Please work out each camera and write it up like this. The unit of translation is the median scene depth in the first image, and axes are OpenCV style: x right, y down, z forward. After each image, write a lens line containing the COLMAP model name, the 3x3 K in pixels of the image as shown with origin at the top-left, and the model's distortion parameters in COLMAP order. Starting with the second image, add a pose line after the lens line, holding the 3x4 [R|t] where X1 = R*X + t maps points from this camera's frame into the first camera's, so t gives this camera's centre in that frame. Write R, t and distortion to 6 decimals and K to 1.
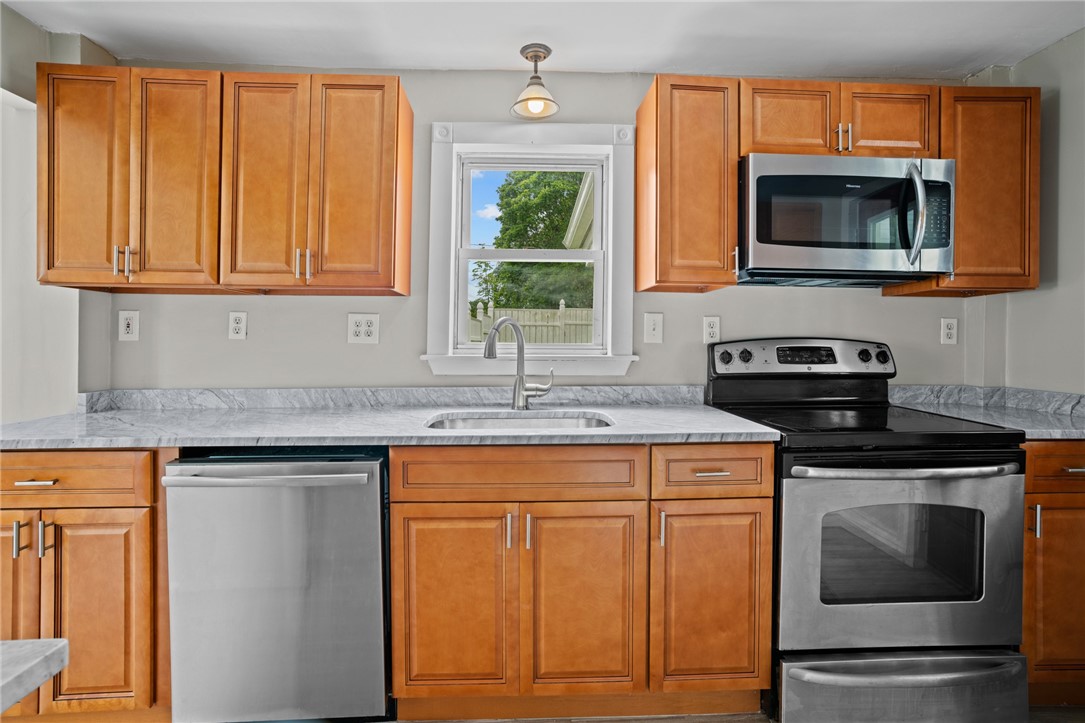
lens RADIAL K [[507.8, 0, 545.8], [0, 507.8, 329.9], [0, 0, 1]] dist [-0.031594, 0.000279]
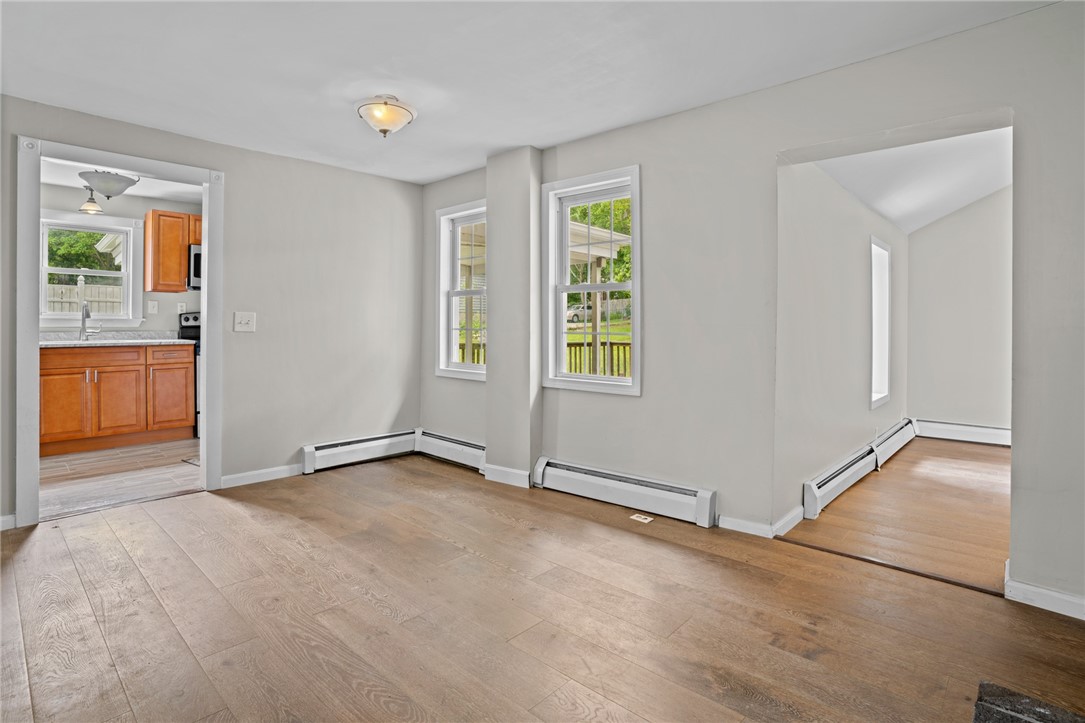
lens RADIAL K [[548.9, 0, 539.0], [0, 548.9, 330.3], [0, 0, 1]] dist [-0.060903, 0.030997]
pose [[0.726413, -0.009633, 0.687190, -0.244312], [-0.015859, 0.999401, 0.030773, -0.001220], [-0.687075, -0.033252, 0.725825, -2.496310]]
